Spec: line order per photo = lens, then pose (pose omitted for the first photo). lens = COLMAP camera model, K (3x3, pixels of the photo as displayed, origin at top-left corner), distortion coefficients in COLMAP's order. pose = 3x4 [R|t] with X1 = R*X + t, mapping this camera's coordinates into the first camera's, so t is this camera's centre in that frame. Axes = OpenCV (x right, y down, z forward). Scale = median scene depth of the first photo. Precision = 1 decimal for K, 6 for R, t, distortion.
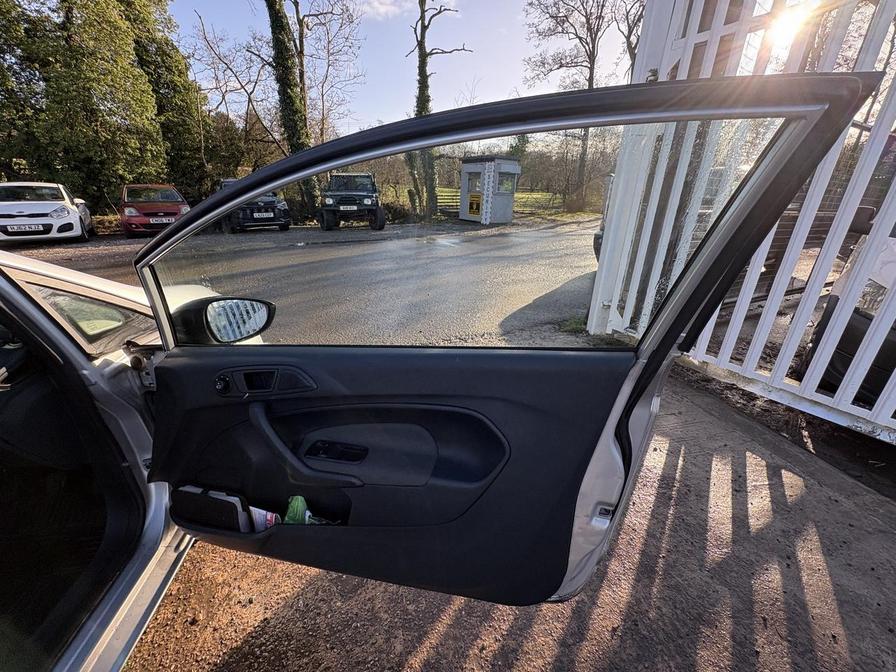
lens RADIAL K [[357.3, 0, 448.0], [0, 357.3, 336.0], [0, 0, 1]] dist [0.000270, 0.000297]
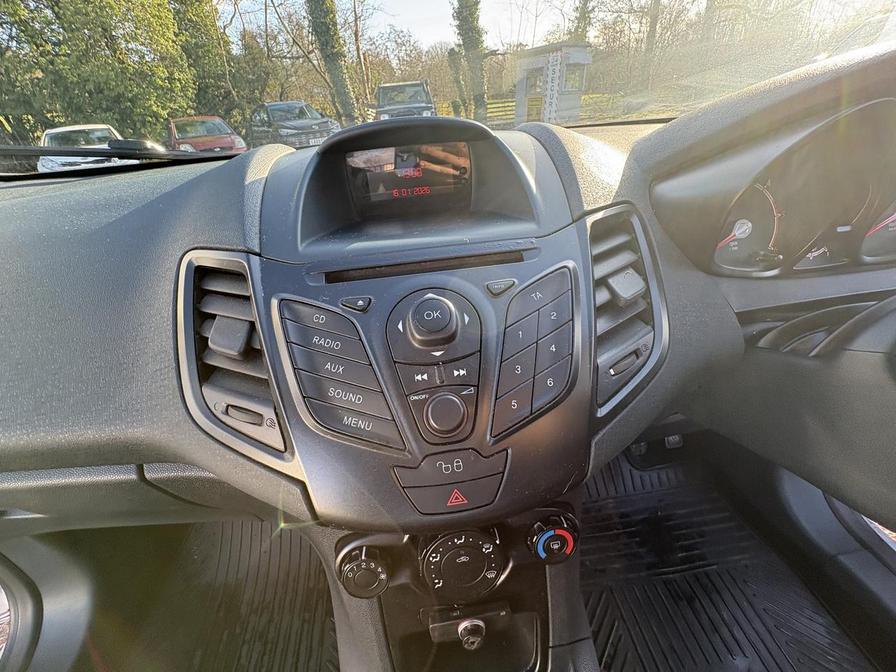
lens RADIAL K [[357.3, 0, 448.0], [0, 357.3, 336.0], [0, 0, 1]] dist [0.000270, 0.000297]
pose [[0.995595, -0.055148, -0.075826, -0.124154], [0.067941, 0.981663, 0.178109, 0.007447], [0.064613, -0.182476, 0.981085, 0.033317]]
